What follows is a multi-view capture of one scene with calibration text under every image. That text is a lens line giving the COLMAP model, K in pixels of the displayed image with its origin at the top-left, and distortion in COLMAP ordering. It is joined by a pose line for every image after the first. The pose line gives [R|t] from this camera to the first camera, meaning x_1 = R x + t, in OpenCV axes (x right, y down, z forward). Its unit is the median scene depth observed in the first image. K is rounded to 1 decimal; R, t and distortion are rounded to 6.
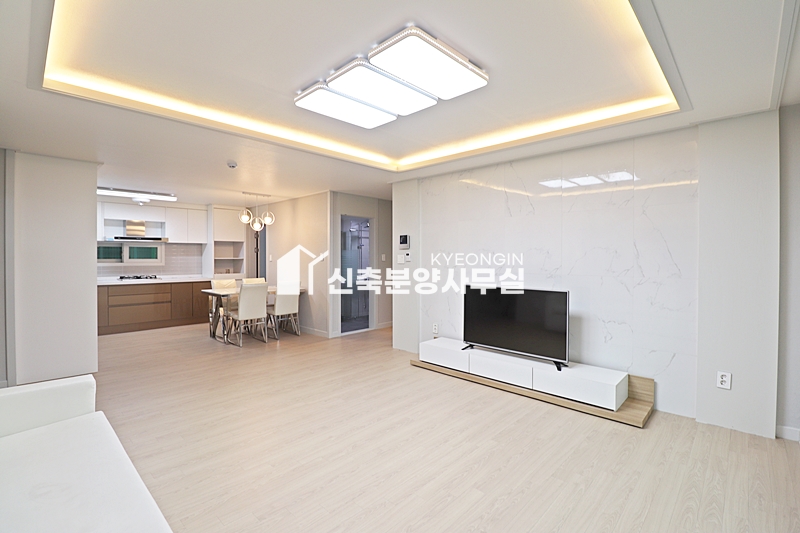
lens RADIAL K [[367.7, 0, 399.7], [0, 367.7, 263.7], [0, 0, 1]] dist [-0.002099, -0.013161]
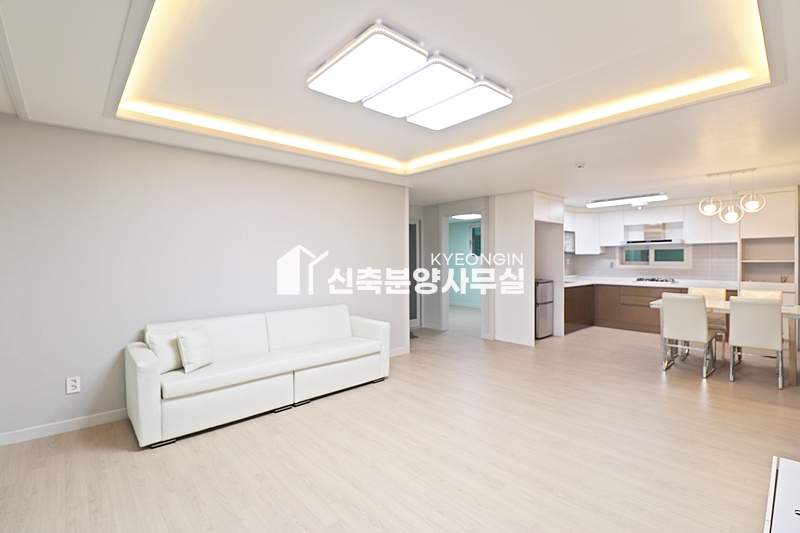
lens RADIAL K [[367.7, 0, 399.7], [0, 367.7, 263.7], [0, 0, 1]] dist [-0.002099, -0.013161]
pose [[-0.075118, 0.011822, -0.997105, 0.510805], [-0.014160, 0.999816, 0.012921, -0.015574], [0.997074, 0.015089, -0.074936, 0.570238]]
